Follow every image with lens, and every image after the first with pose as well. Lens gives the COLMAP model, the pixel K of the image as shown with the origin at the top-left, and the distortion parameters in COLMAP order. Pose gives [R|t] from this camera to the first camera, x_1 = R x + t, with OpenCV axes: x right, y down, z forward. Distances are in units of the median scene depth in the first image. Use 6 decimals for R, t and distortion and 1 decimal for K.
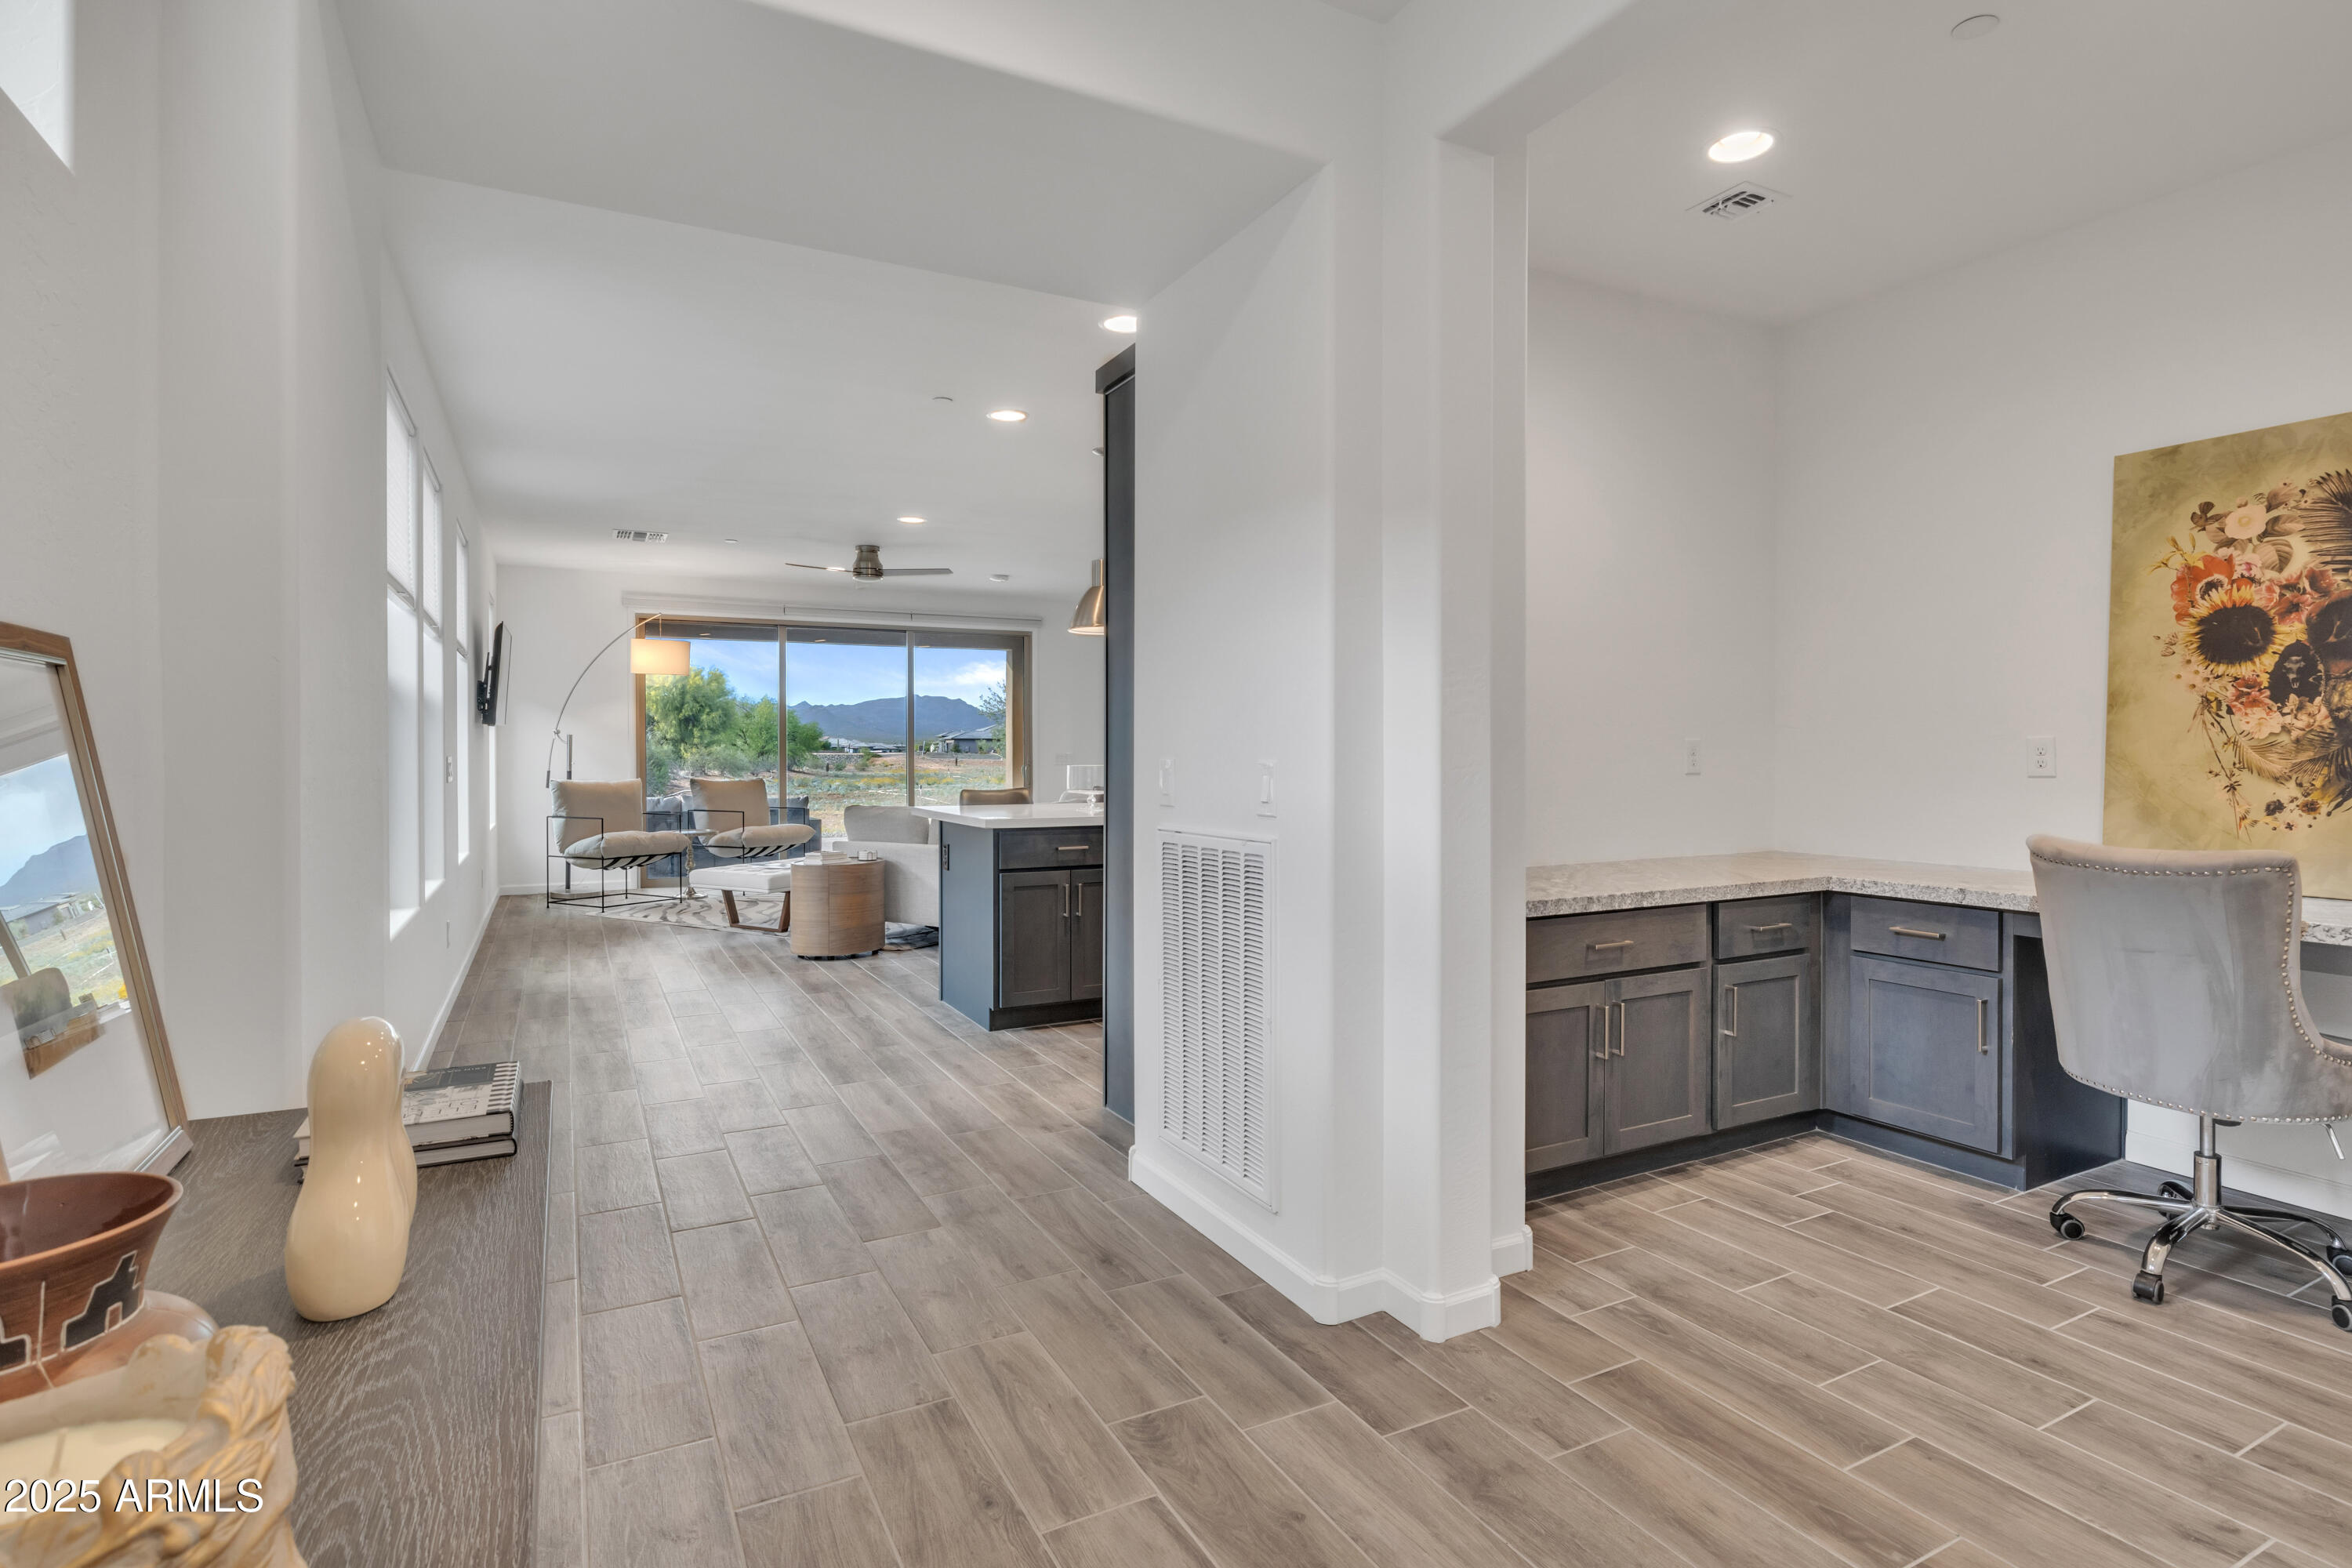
lens RADIAL K [[1170.2, 0, 1188.4], [0, 1170.2, 769.6], [0, 0, 1]] dist [0.000450, -0.000072]
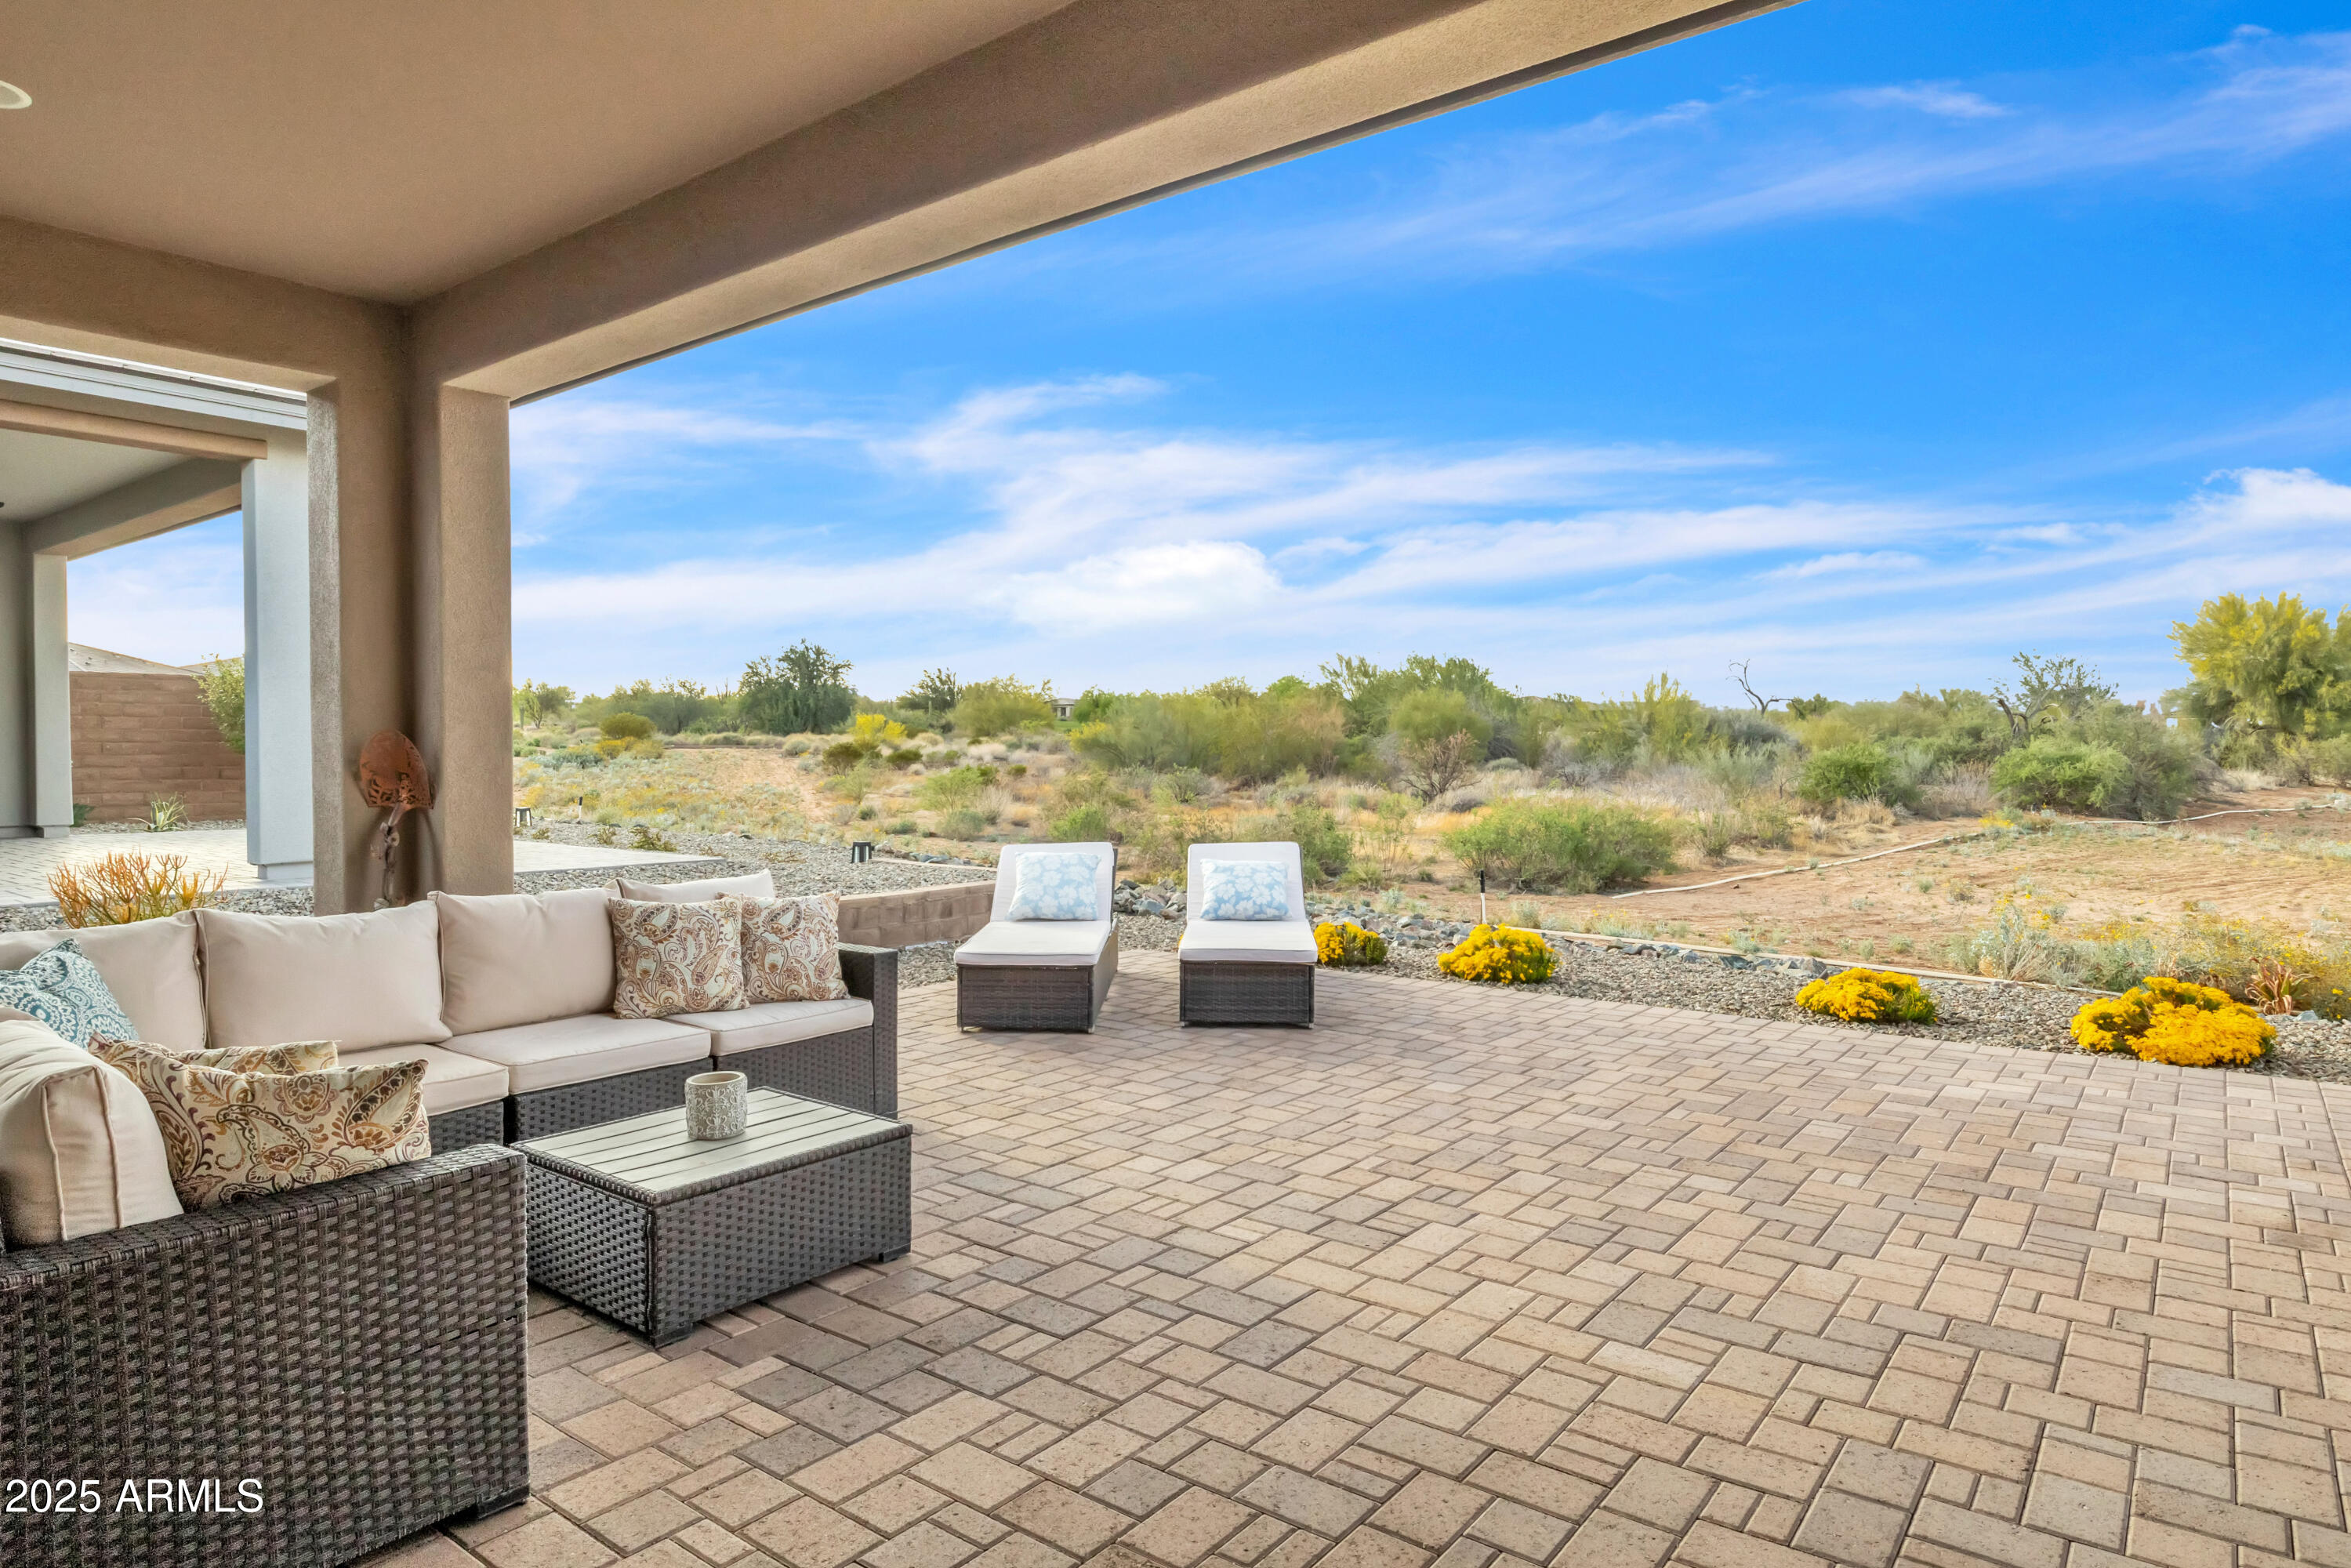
lens RADIAL K [[1351.2, 0, 1188.2], [0, 1351.2, 785.2], [0, 0, 1]] dist [-0.013498, 0.001375]
pose [[0.414487, 0.025137, -0.909708, -0.163384], [-0.012637, 0.999681, 0.021865, -0.022000], [0.909967, 0.002433, 0.414672, 1.349859]]
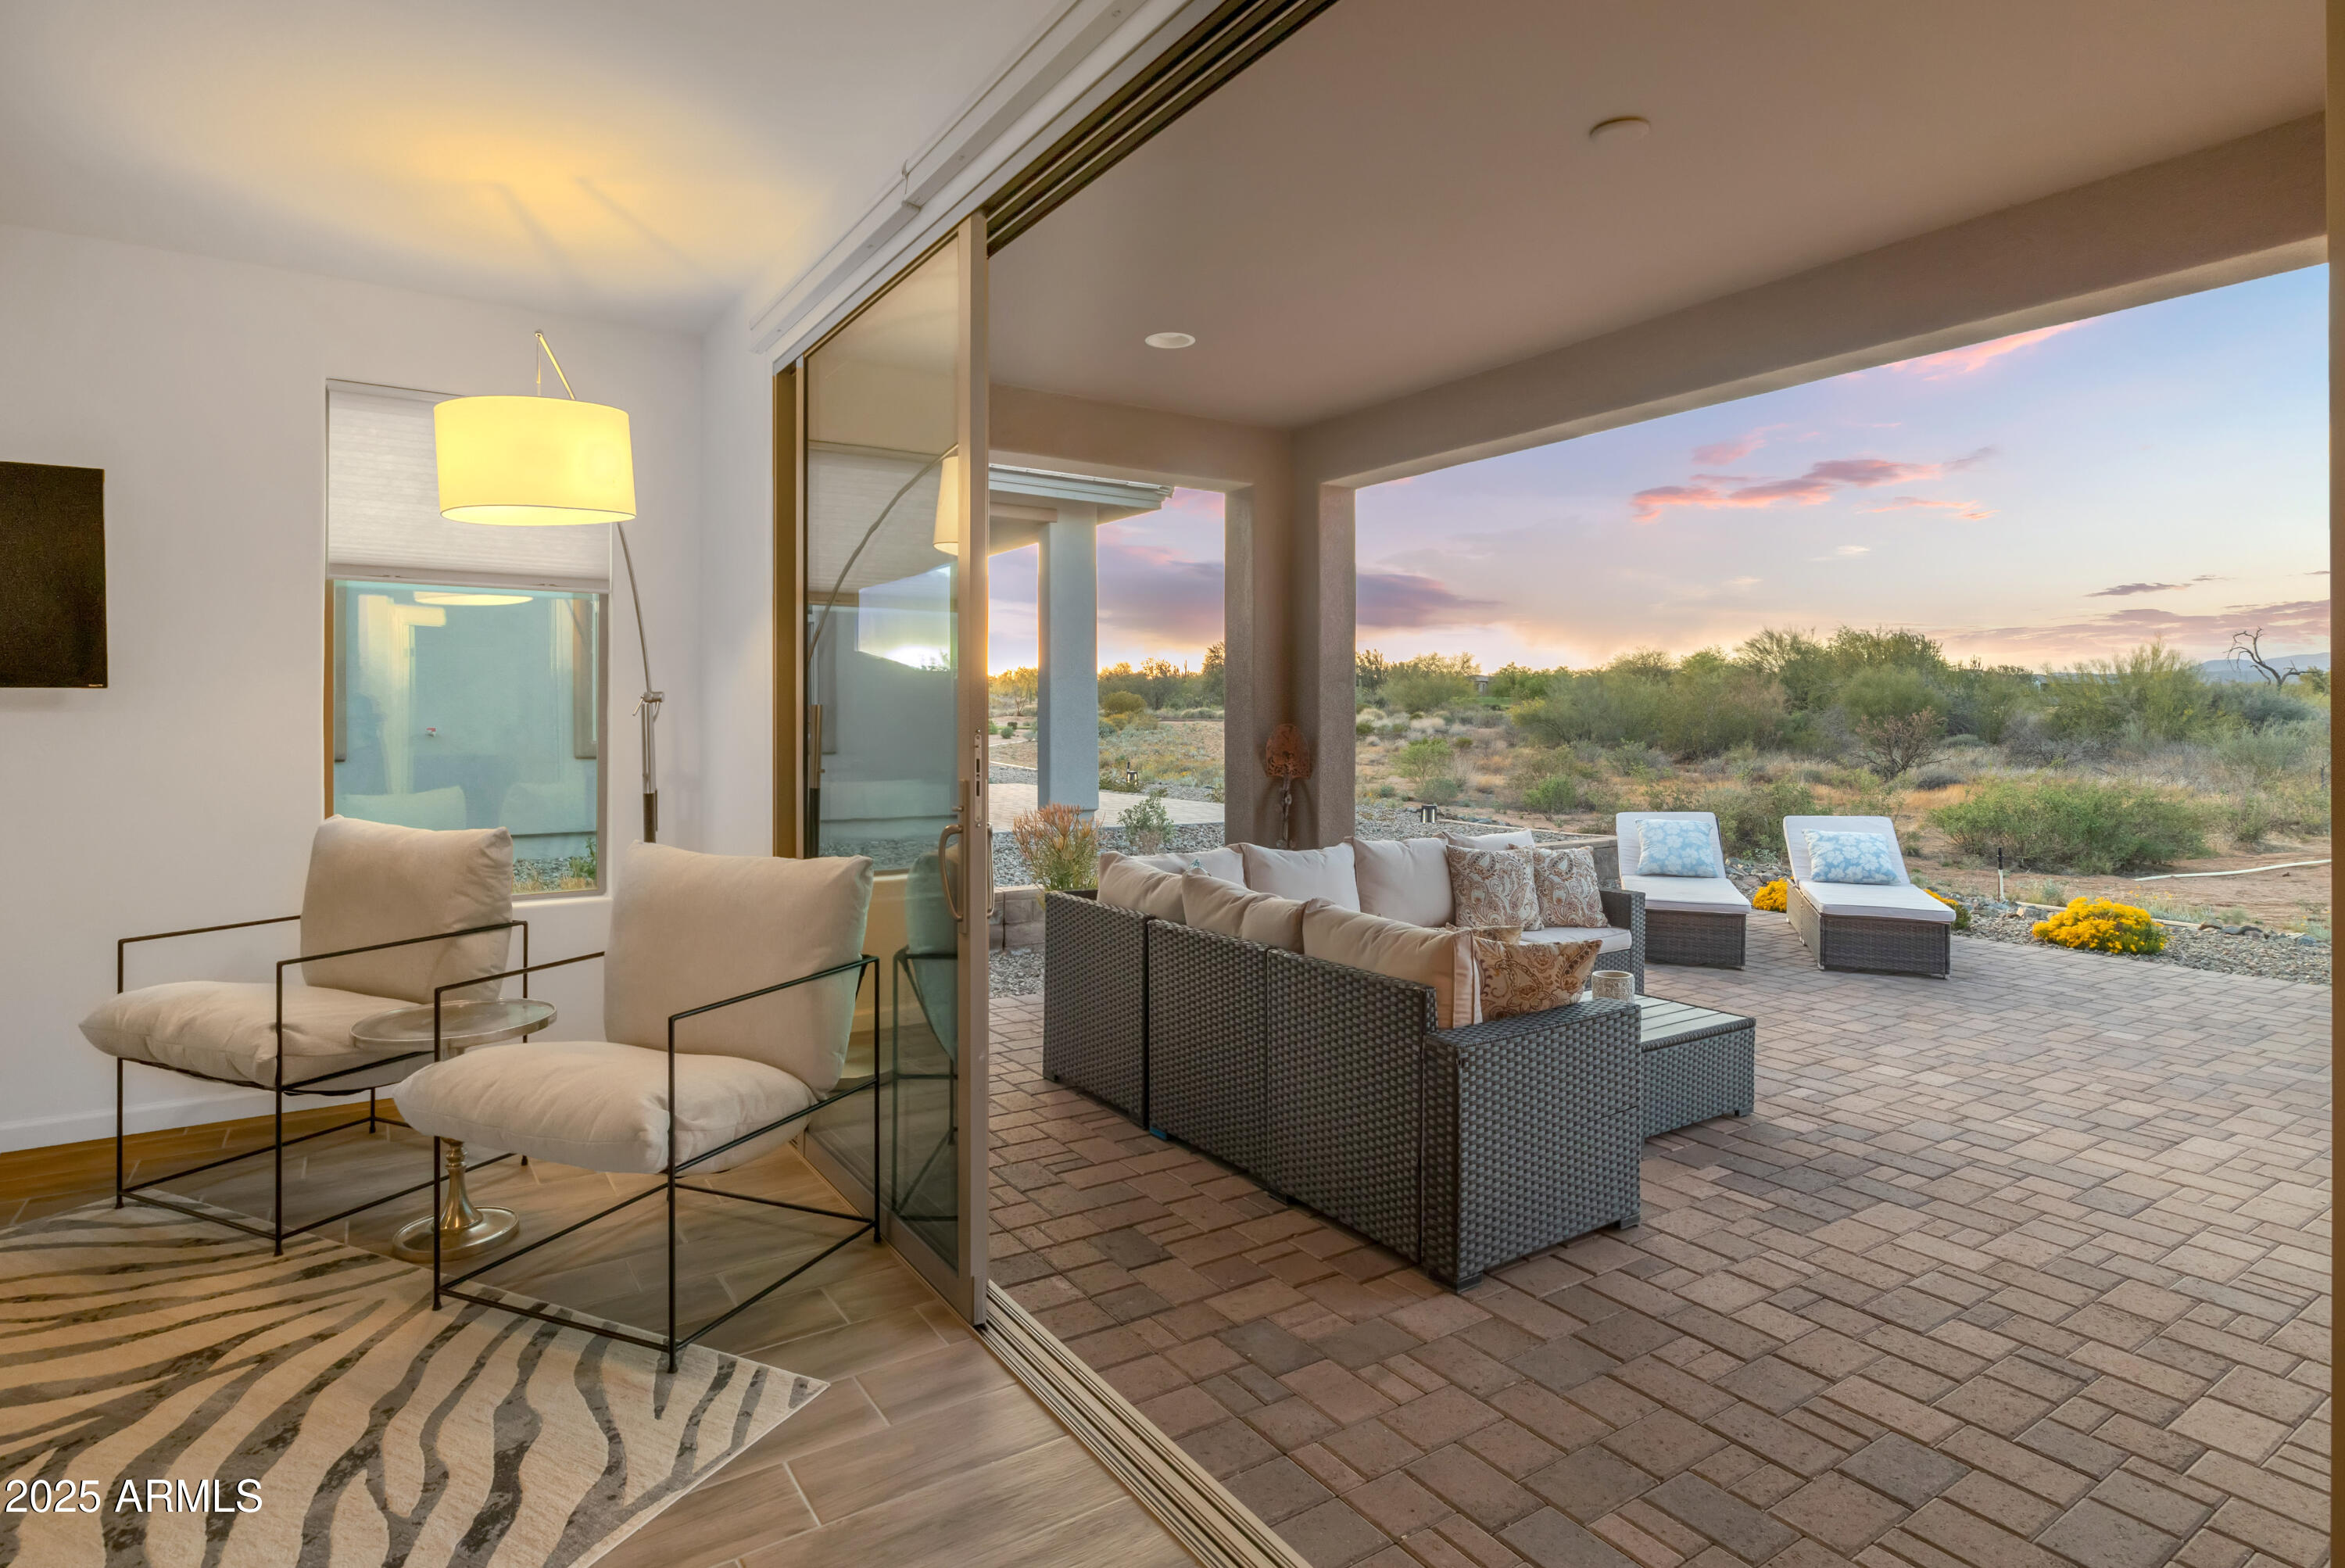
lens RADIAL K [[1215.7, 0, 1182.3], [0, 1215.7, 719.6], [0, 0, 1]] dist [-0.006881, 0.000461]
pose [[0.101929, 0.000439, -0.994792, -0.095963], [-0.017214, 0.999851, -0.001323, -0.028111], [0.994643, 0.017260, 0.101921, 1.168156]]
